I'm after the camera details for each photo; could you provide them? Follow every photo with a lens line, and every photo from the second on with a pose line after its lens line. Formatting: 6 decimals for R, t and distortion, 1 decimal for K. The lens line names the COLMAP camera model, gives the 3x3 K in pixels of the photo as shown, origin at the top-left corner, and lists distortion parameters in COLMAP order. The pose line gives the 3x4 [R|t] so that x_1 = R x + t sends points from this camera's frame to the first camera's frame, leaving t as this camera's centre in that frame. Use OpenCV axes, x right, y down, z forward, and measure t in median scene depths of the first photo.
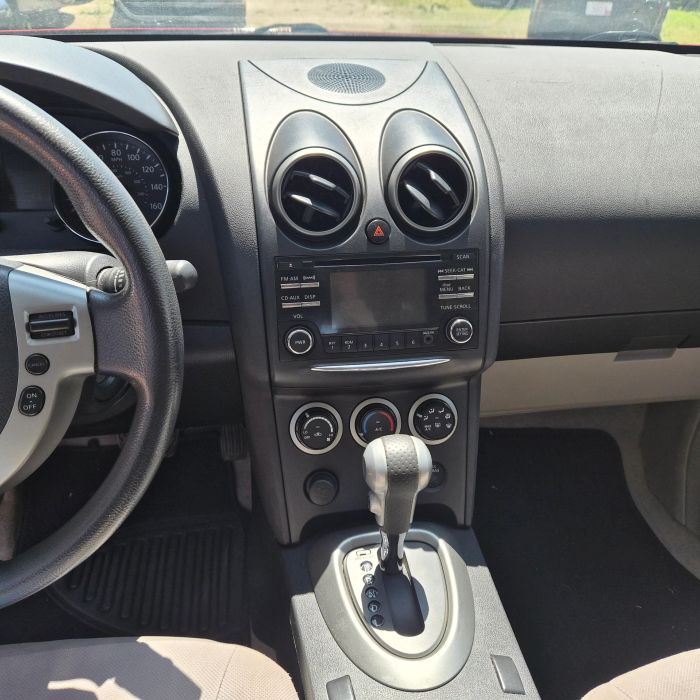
lens RADIAL K [[629.8, 0, 352.8], [0, 629.8, 347.3], [0, 0, 1]] dist [0.043723, -0.021956]
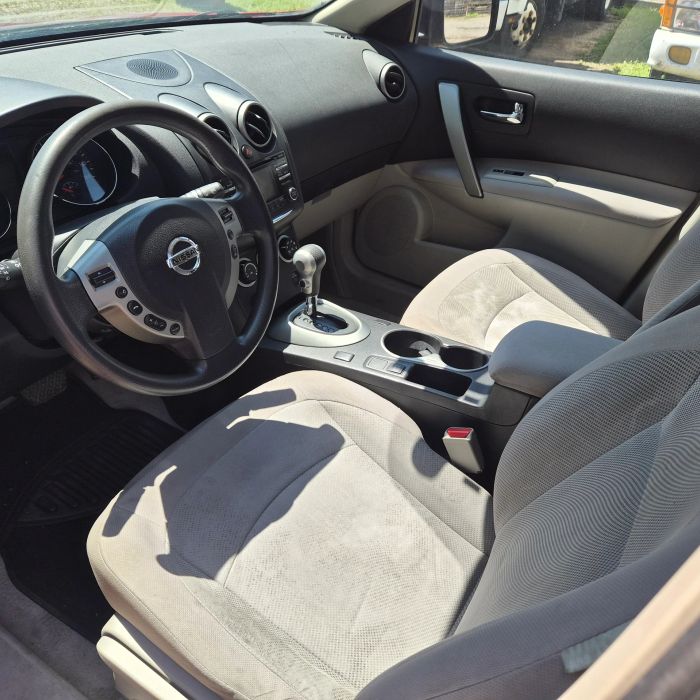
lens RADIAL K [[629.8, 0, 353.3], [0, 629.8, 353.9], [0, 0, 1]] dist [0.043723, -0.021956]
pose [[0.668806, -0.427607, 0.608154, -1.168184], [0.356958, 0.902270, 0.241848, 0.017154], [-0.652135, 0.055336, 0.756080, -0.600306]]
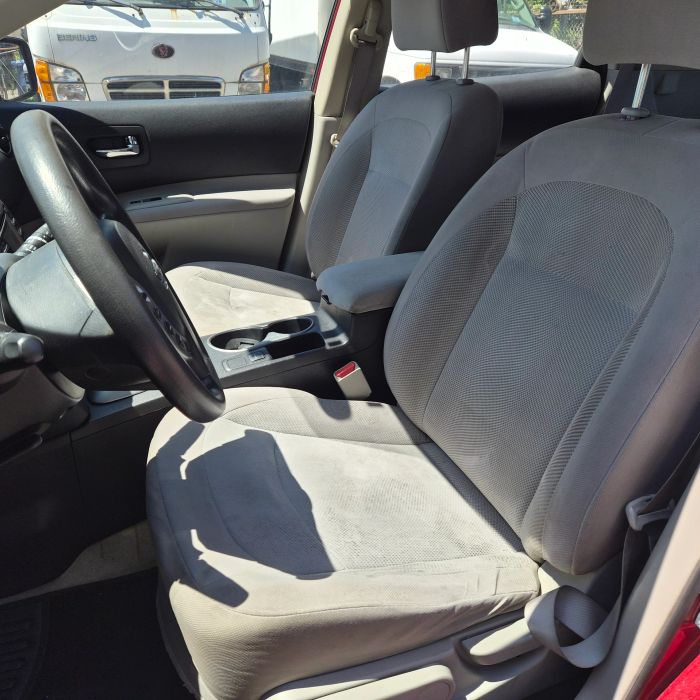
lens RADIAL K [[629.8, 0, 354.8], [0, 629.8, 348.4], [0, 0, 1]] dist [0.043723, -0.021956]
pose [[-0.215308, -0.459614, 0.861625, -1.672155], [0.484611, 0.715724, 0.502884, -0.284794], [-0.847818, 0.525827, 0.068633, 0.322482]]
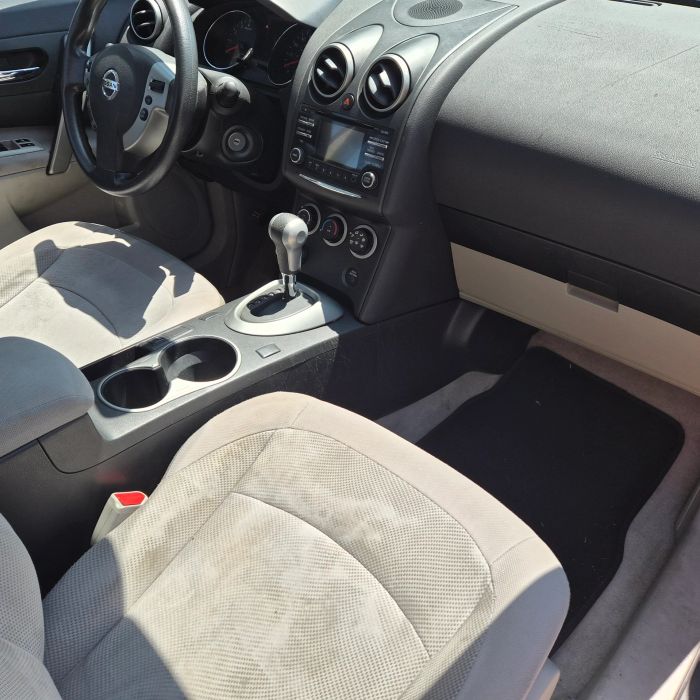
lens RADIAL K [[629.8, 0, 352.3], [0, 629.8, 345.8], [0, 0, 1]] dist [0.043723, -0.021956]
pose [[0.621323, 0.455295, -0.637702, 1.374834], [-0.392734, 0.885202, 0.249355, -0.037973], [0.678025, 0.095517, 0.728806, -0.121474]]
